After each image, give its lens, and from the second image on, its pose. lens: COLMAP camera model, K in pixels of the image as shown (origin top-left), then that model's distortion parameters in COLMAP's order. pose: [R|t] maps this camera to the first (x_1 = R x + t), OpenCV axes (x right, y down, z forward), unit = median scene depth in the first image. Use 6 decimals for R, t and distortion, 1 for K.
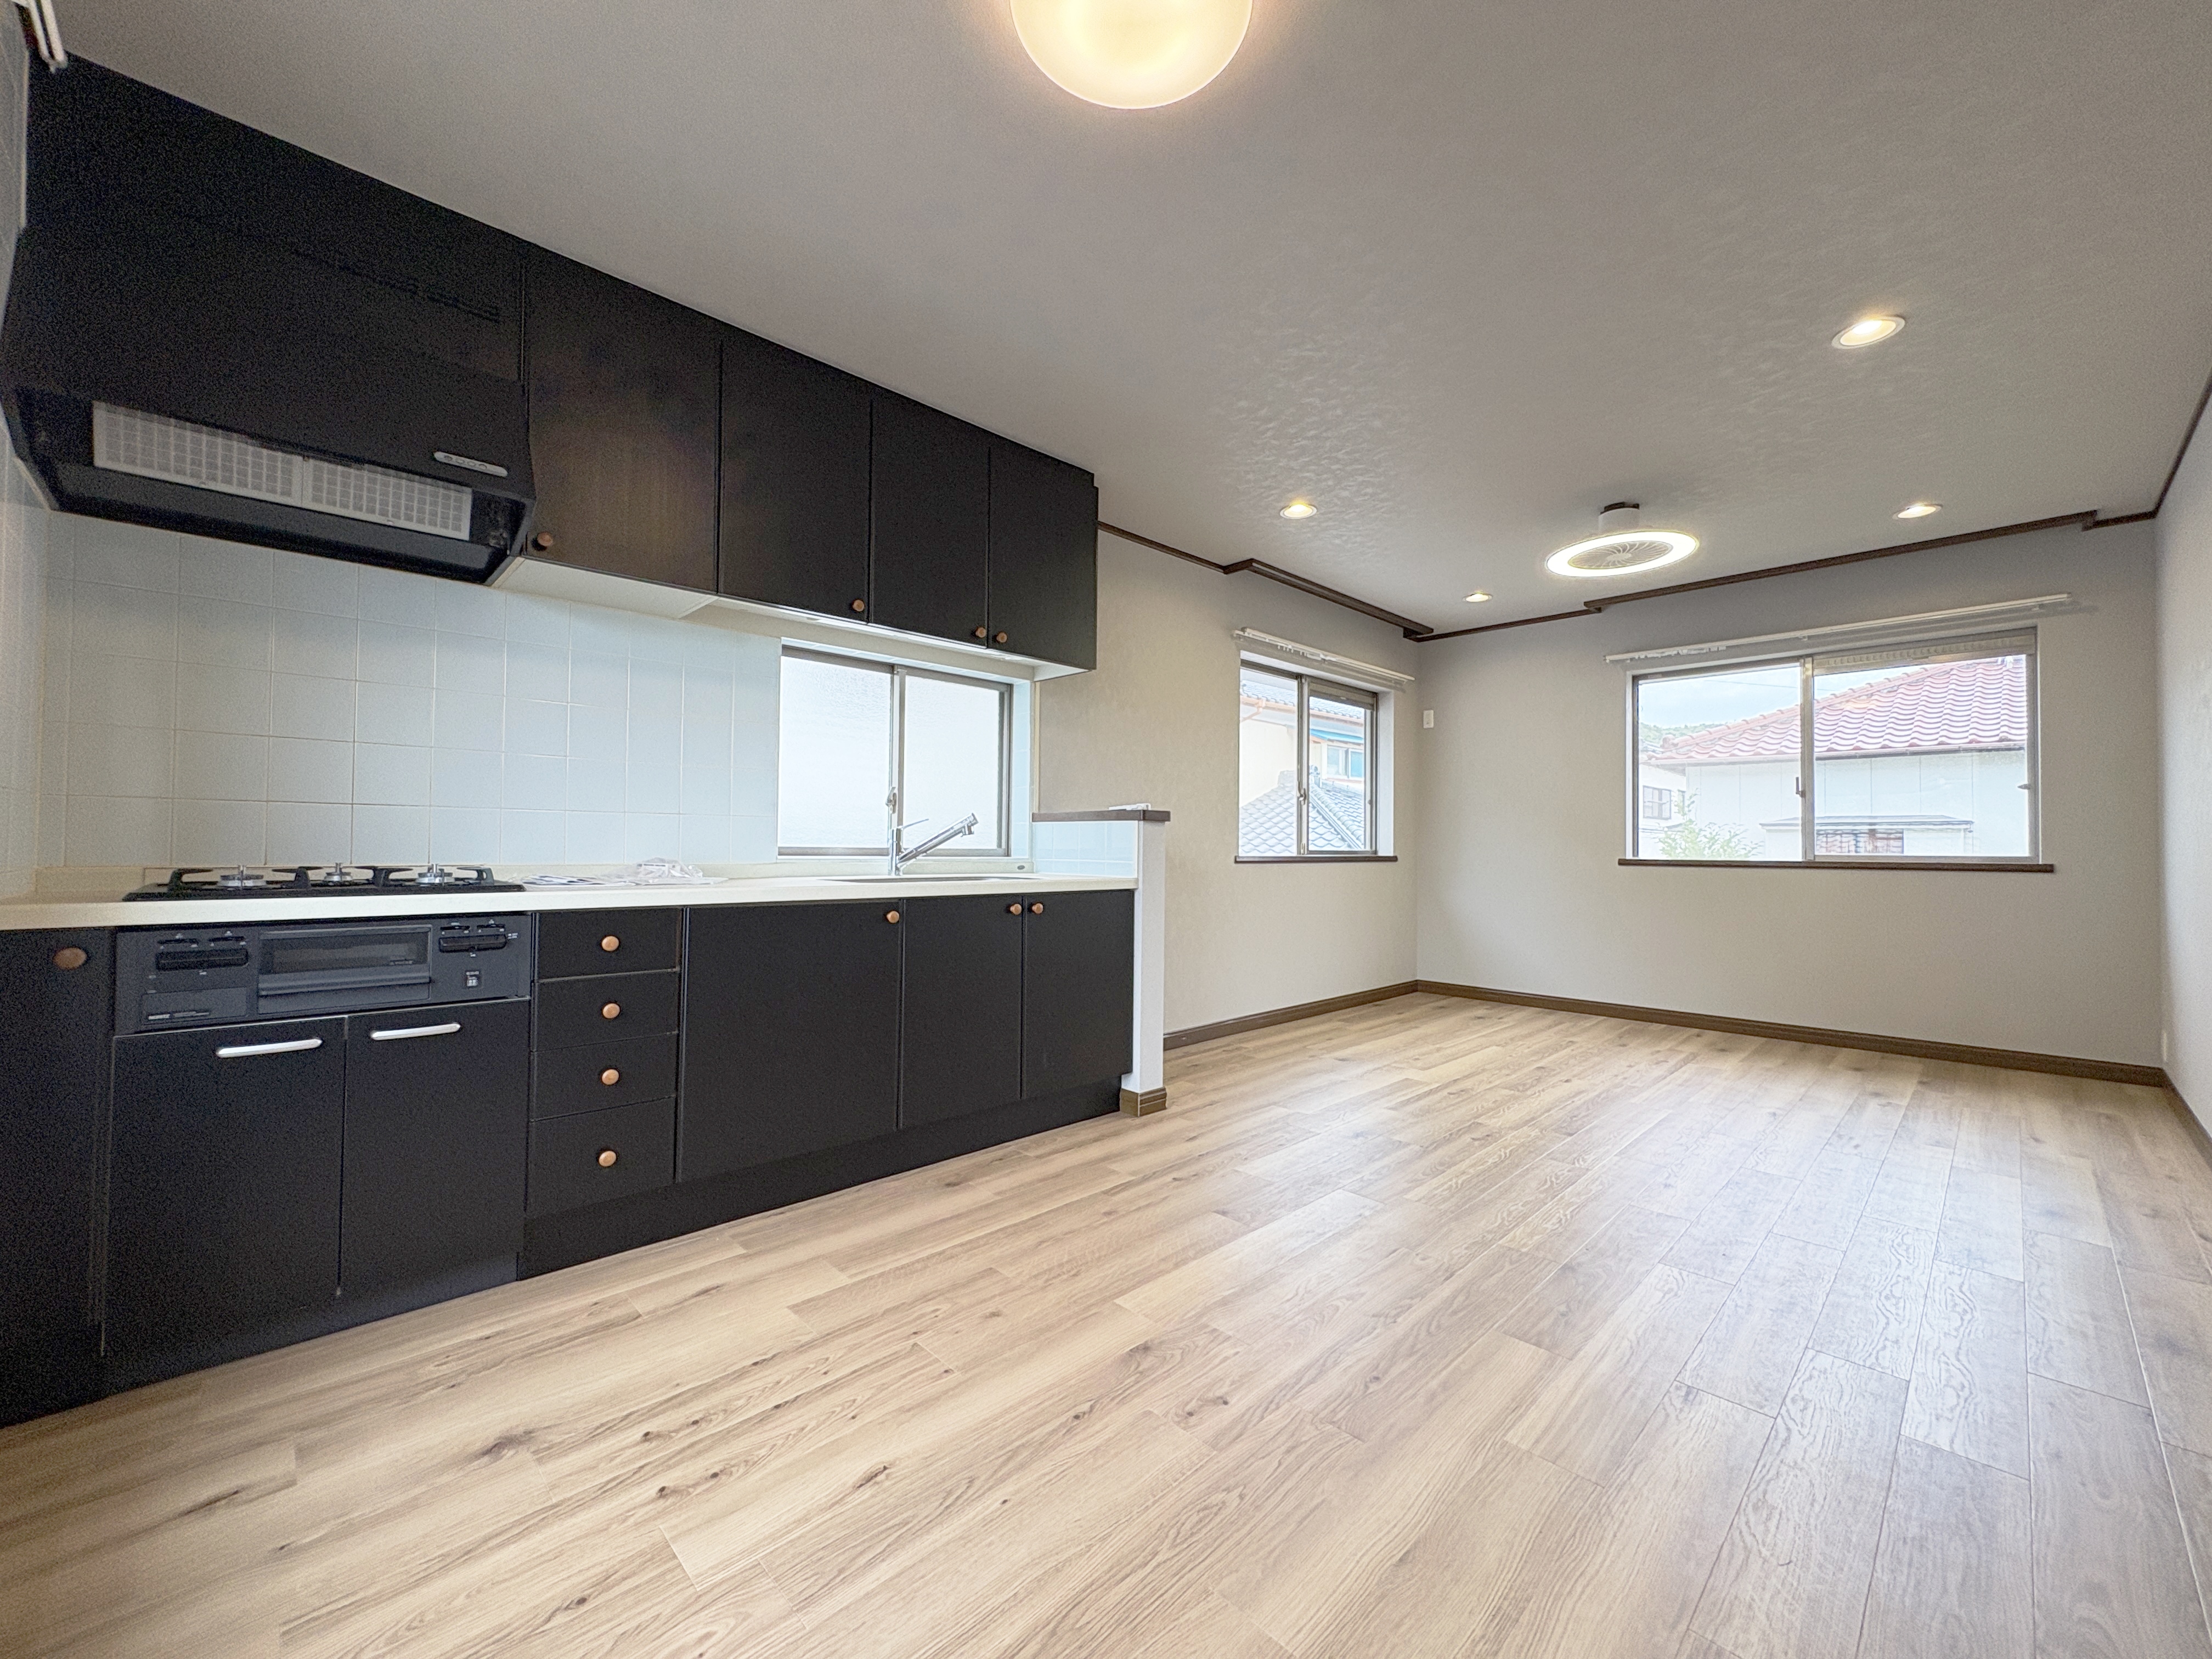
lens RADIAL K [[875.0, 0, 1118.1], [0, 875.0, 838.3], [0, 0, 1]] dist [-0.008335, 0.001722]
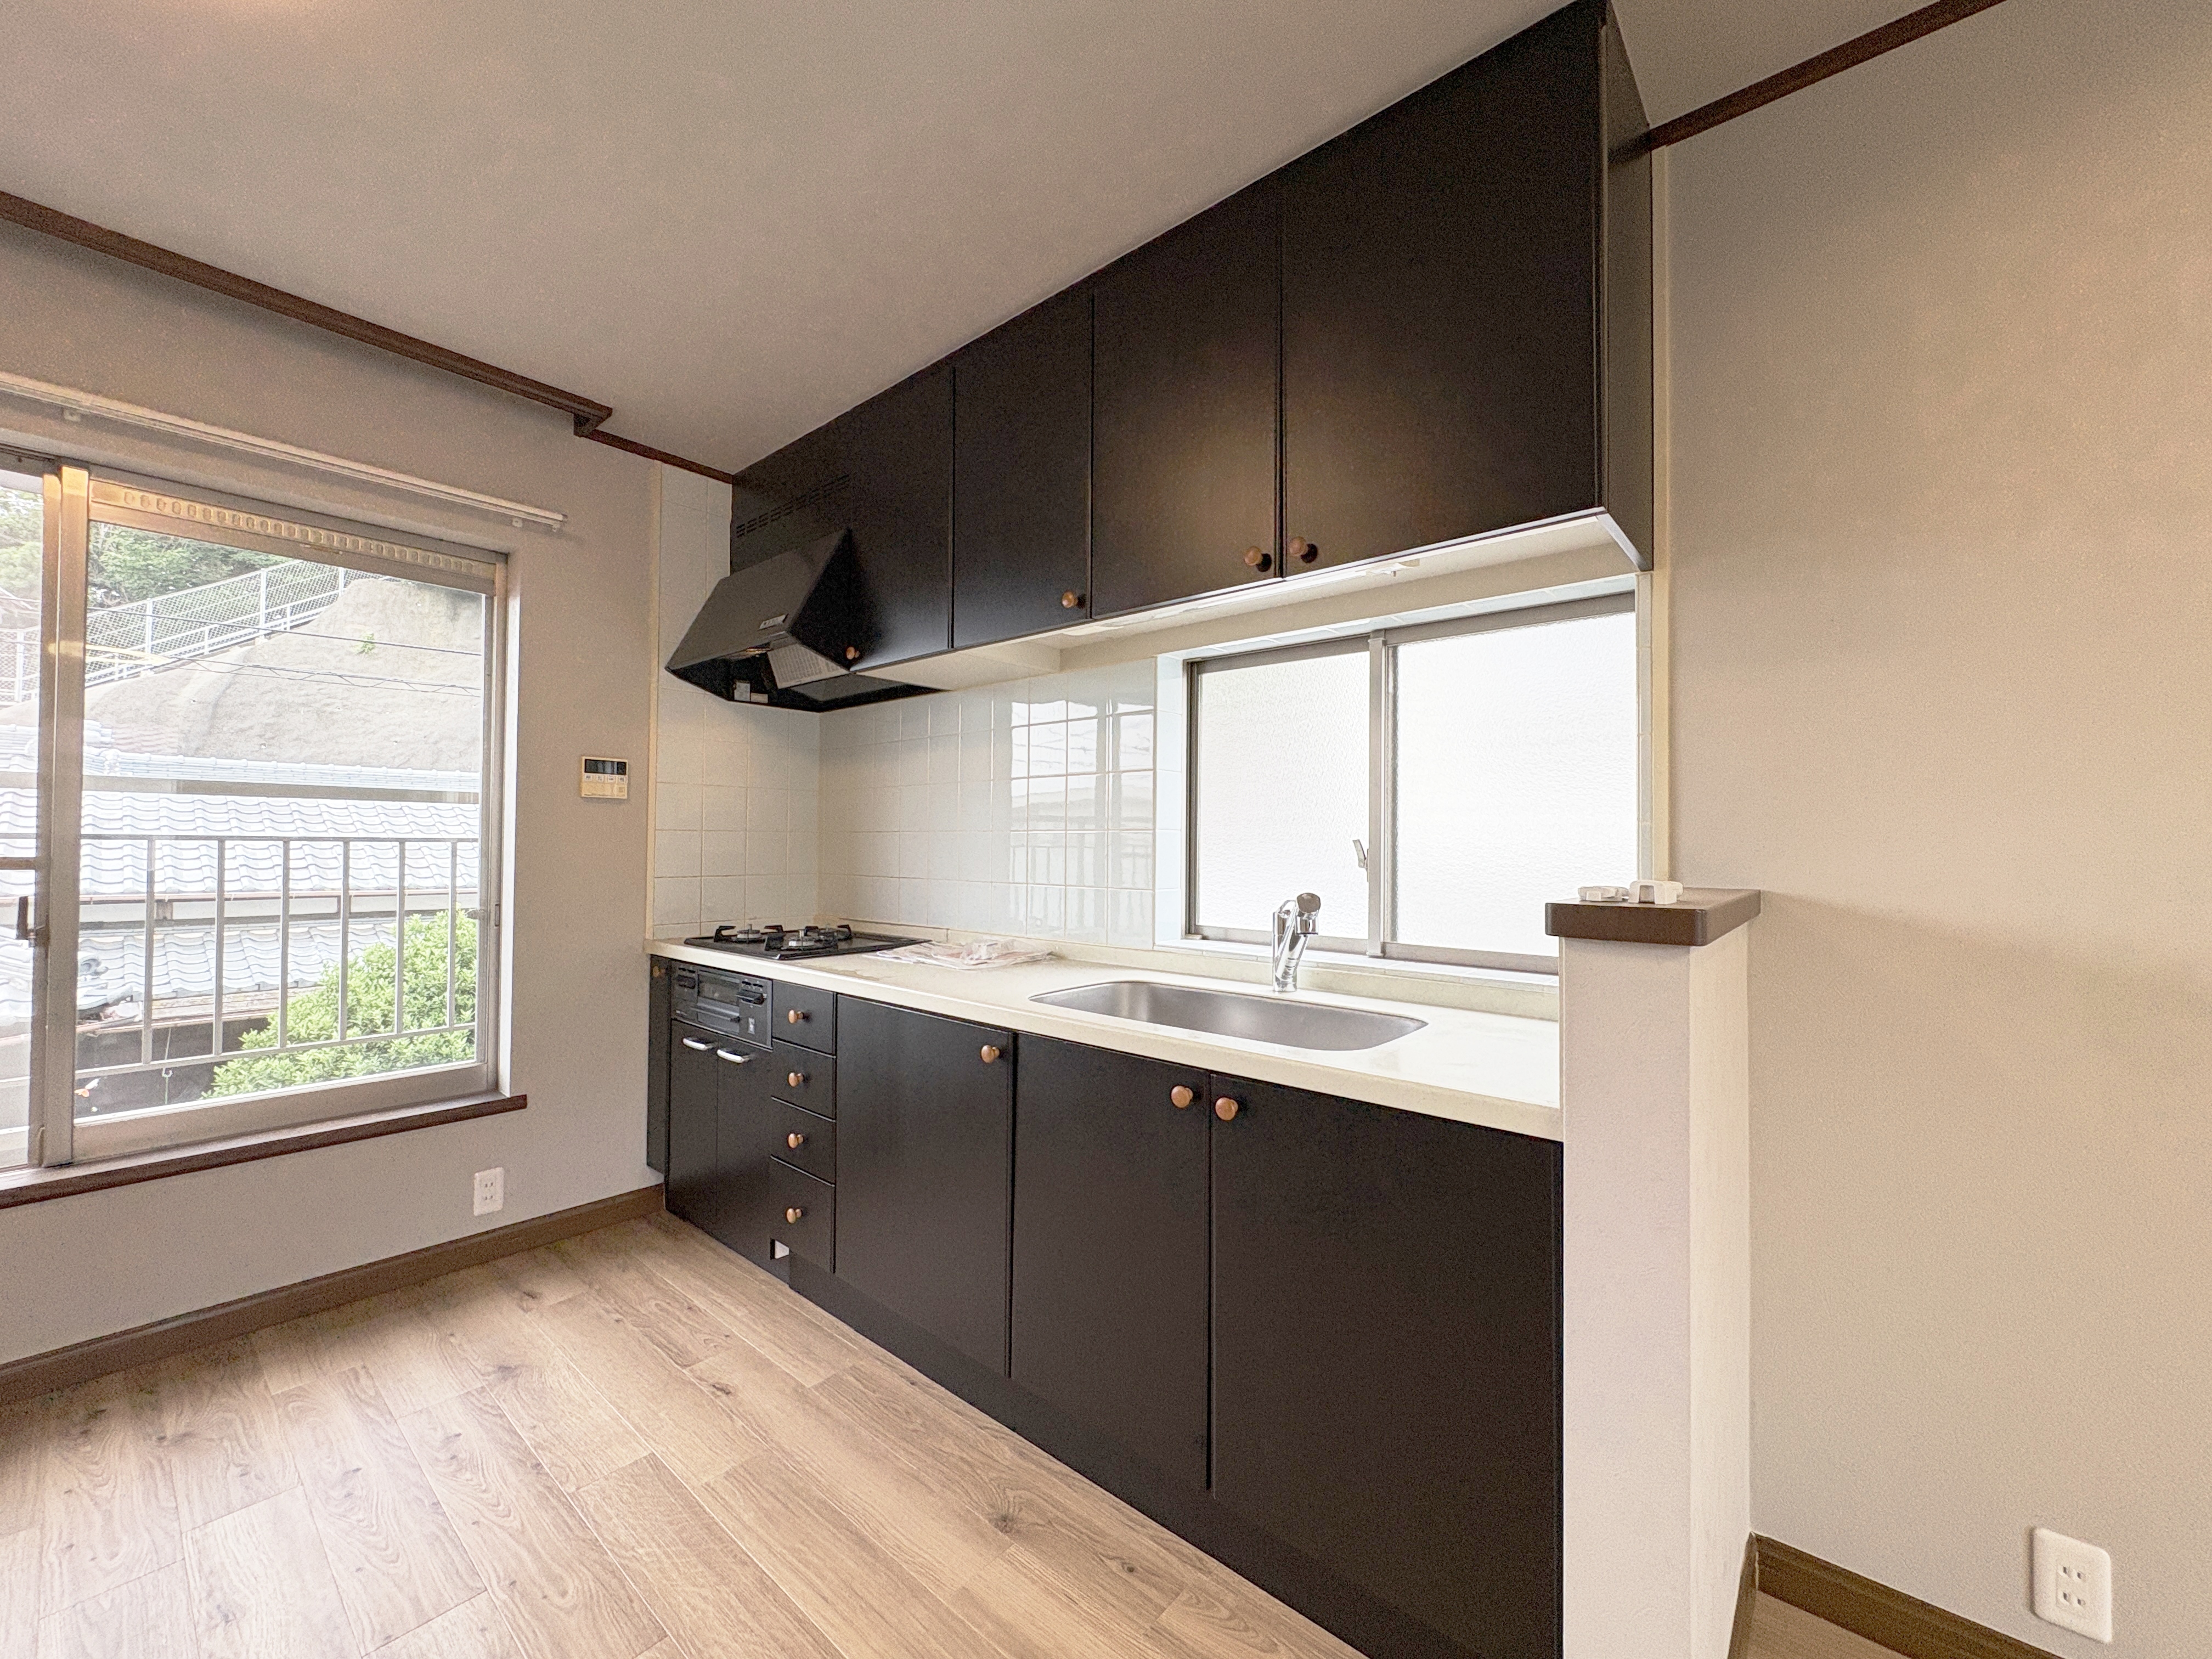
lens RADIAL K [[875.0, 0, 1116.9], [0, 875.0, 826.6], [0, 0, 1]] dist [-0.008335, 0.001722]
pose [[0.079431, -0.033486, -0.996278, 0.555200], [0.007595, 0.999427, -0.032986, -0.080674], [0.996811, -0.004947, 0.079639, 1.334293]]
